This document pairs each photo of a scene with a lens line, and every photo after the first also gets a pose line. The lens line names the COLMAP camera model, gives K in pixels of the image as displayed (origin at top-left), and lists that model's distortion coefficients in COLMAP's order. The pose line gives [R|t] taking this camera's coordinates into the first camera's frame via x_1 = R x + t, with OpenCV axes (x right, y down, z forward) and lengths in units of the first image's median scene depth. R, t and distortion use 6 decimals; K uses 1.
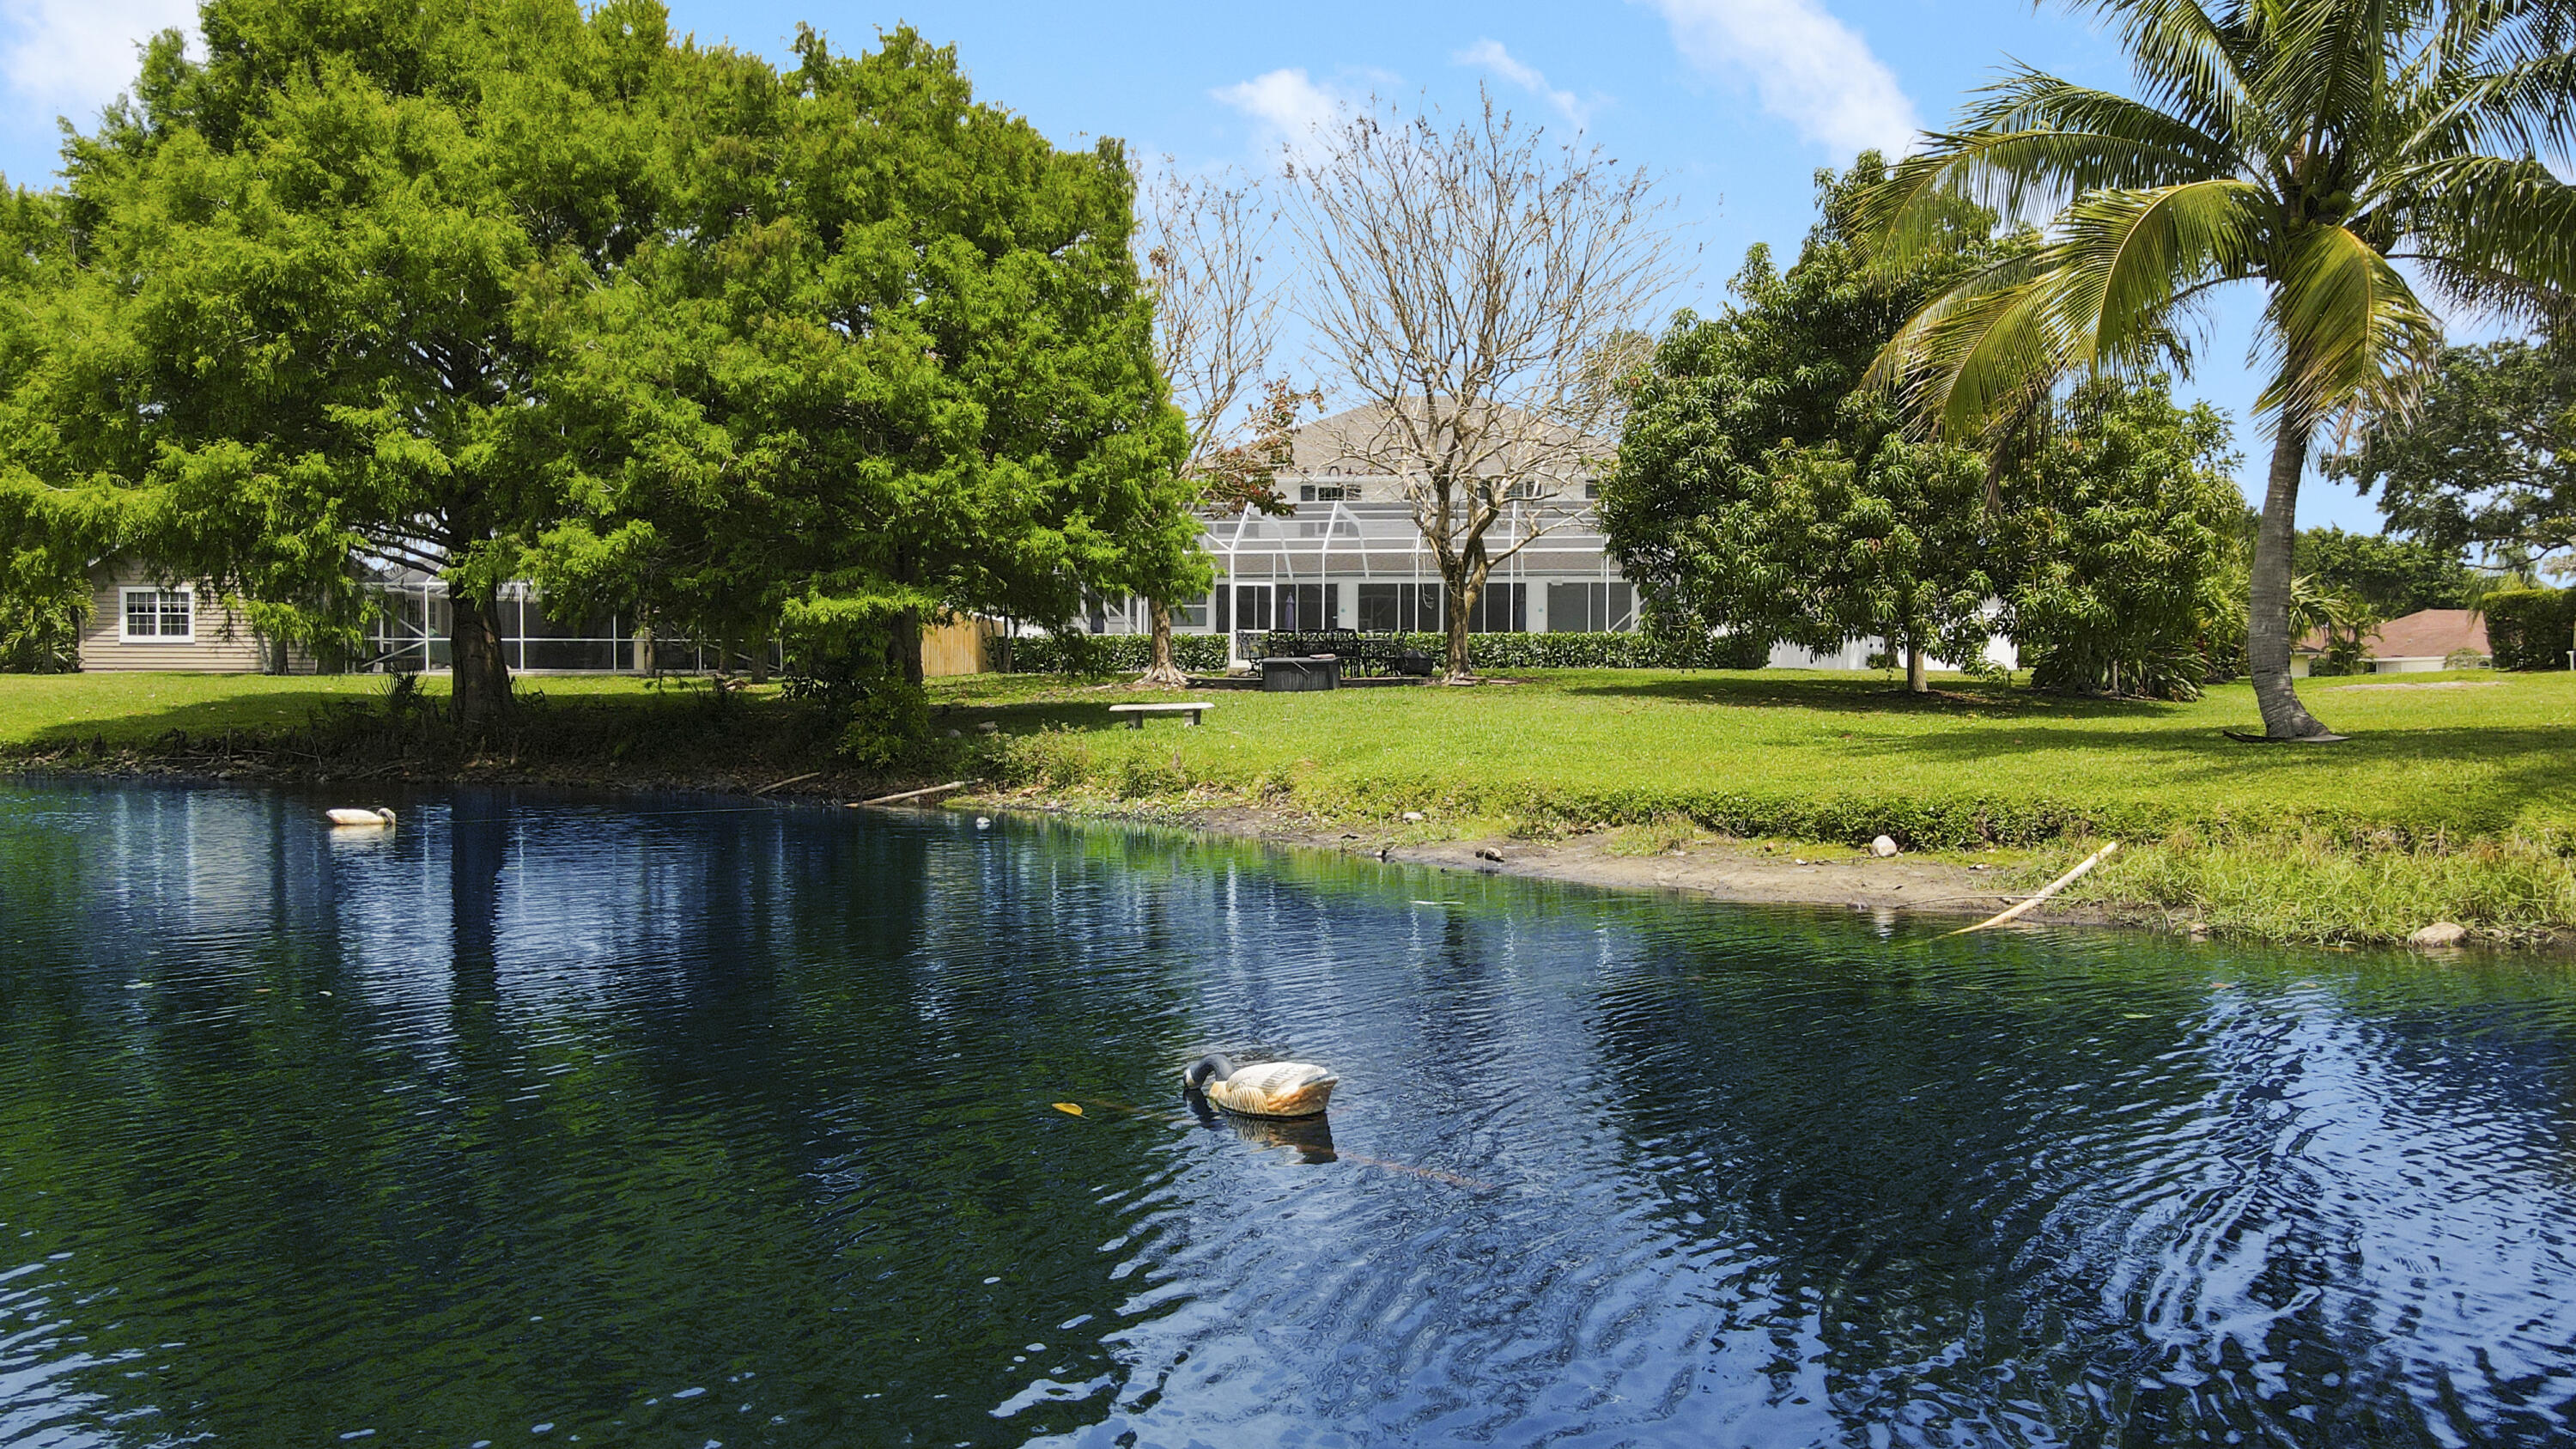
lens RADIAL K [[1893.5, 0, 1285.3], [0, 1893.5, 720.3], [0, 0, 1]] dist [-0.003673, 0.011889]
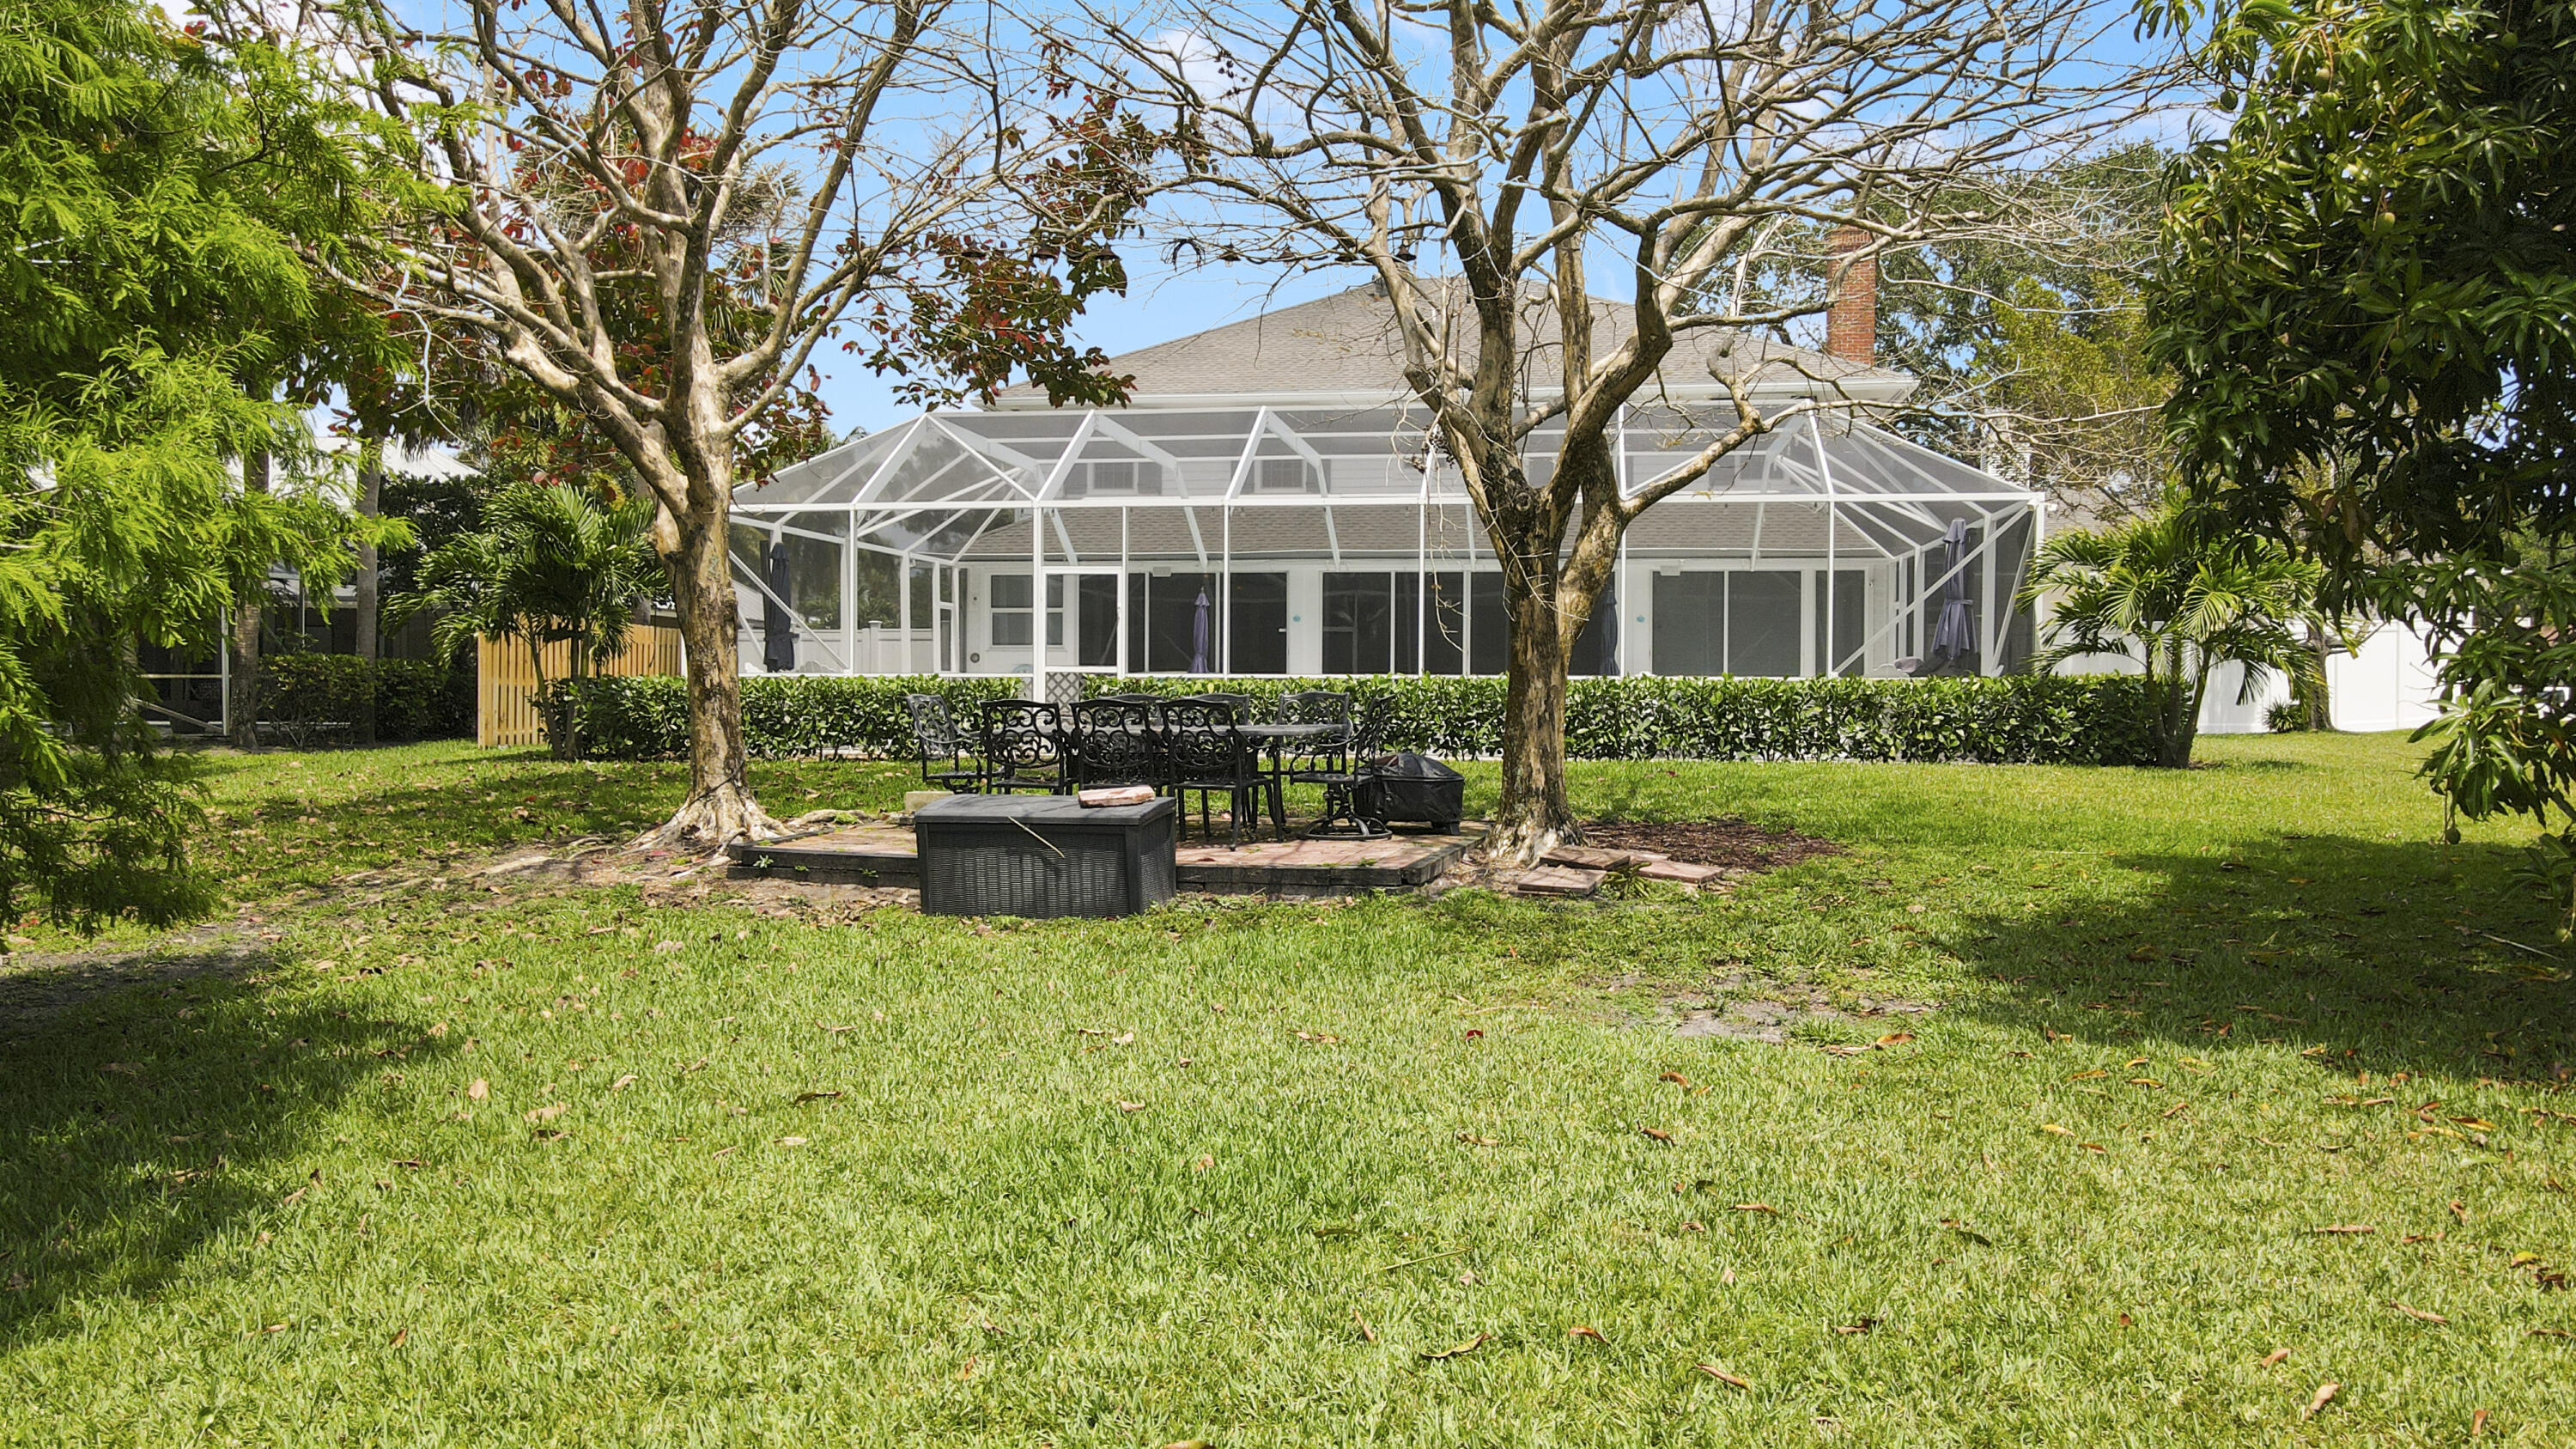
lens RADIAL K [[1893.5, 0, 1300.6], [0, 1893.5, 720.7], [0, 0, 1]] dist [-0.003673, 0.011889]
pose [[0.999995, 0.000962, 0.003057, 0.041649], [-0.000974, 0.999992, 0.003913, -0.040212], [-0.003053, -0.003916, 0.999988, 0.581203]]
